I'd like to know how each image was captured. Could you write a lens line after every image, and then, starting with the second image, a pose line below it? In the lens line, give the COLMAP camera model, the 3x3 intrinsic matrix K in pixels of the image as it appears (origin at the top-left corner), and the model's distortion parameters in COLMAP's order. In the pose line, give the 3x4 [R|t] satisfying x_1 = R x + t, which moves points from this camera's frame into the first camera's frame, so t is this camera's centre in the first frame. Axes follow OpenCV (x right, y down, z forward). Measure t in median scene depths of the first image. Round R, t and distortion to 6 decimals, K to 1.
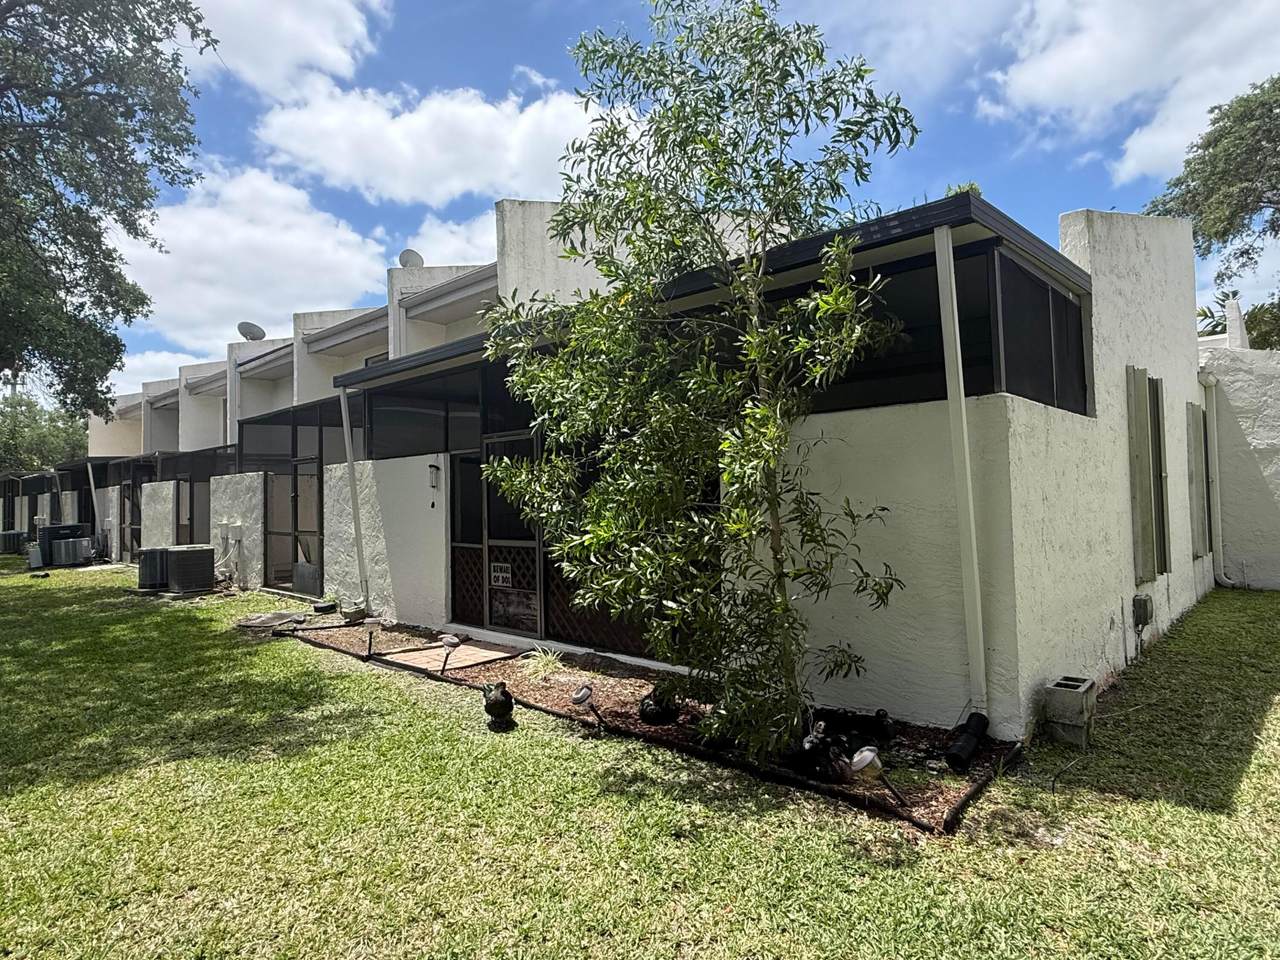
lens RADIAL K [[747.7, 0, 640.0], [0, 747.7, 480.0], [0, 0, 1]] dist [-0.000429, -0.000061]
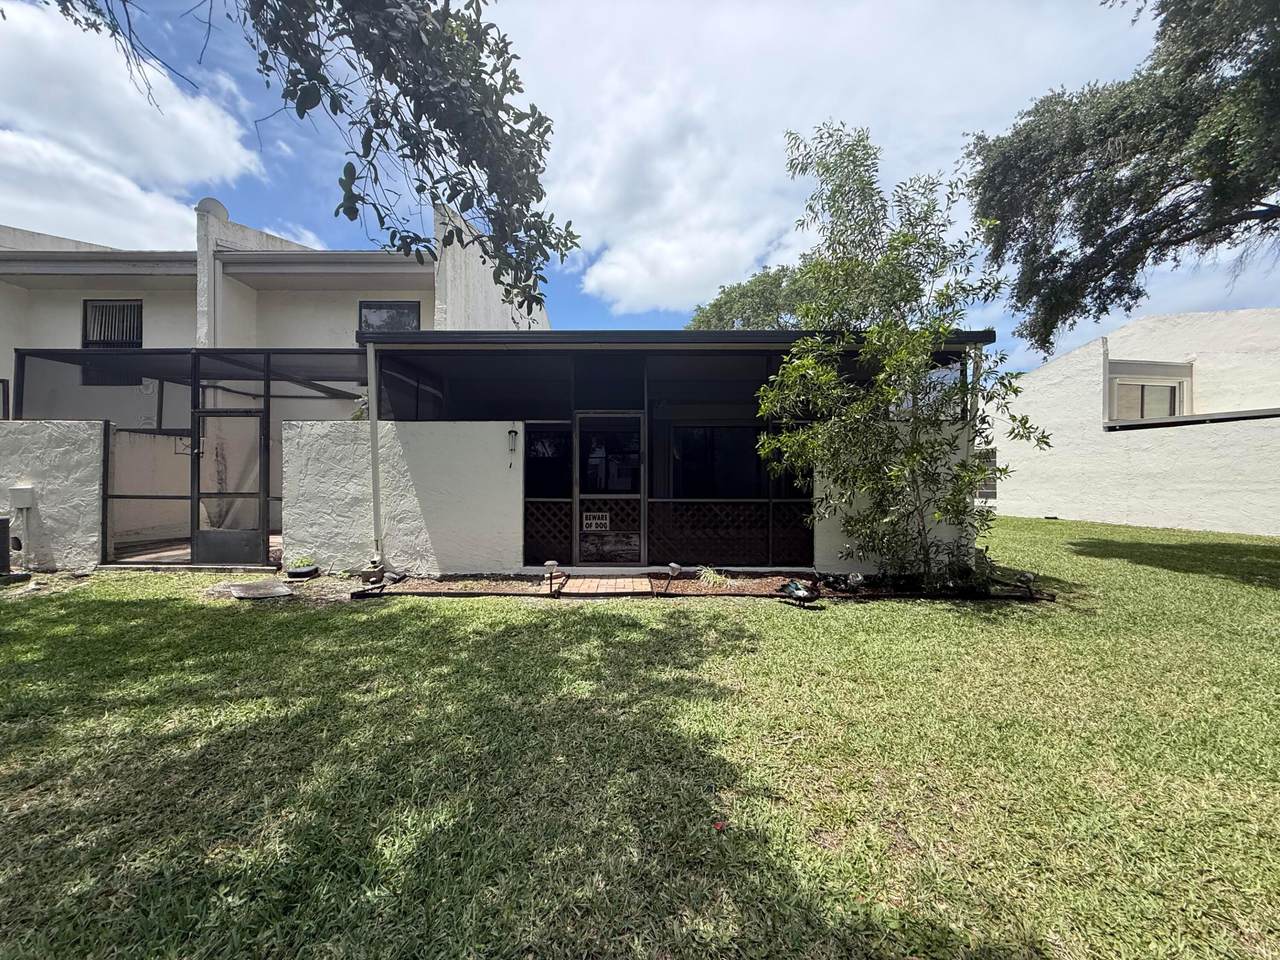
lens RADIAL K [[513.1, 0, 640.0], [0, 513.1, 480.0], [0, 0, 1]] dist [0.001041, 0.000003]
pose [[0.715949, 0.024023, 0.697739, -0.683949], [-0.031763, 0.999494, -0.001820, 0.050971], [-0.697430, -0.020859, 0.716349, 0.298028]]
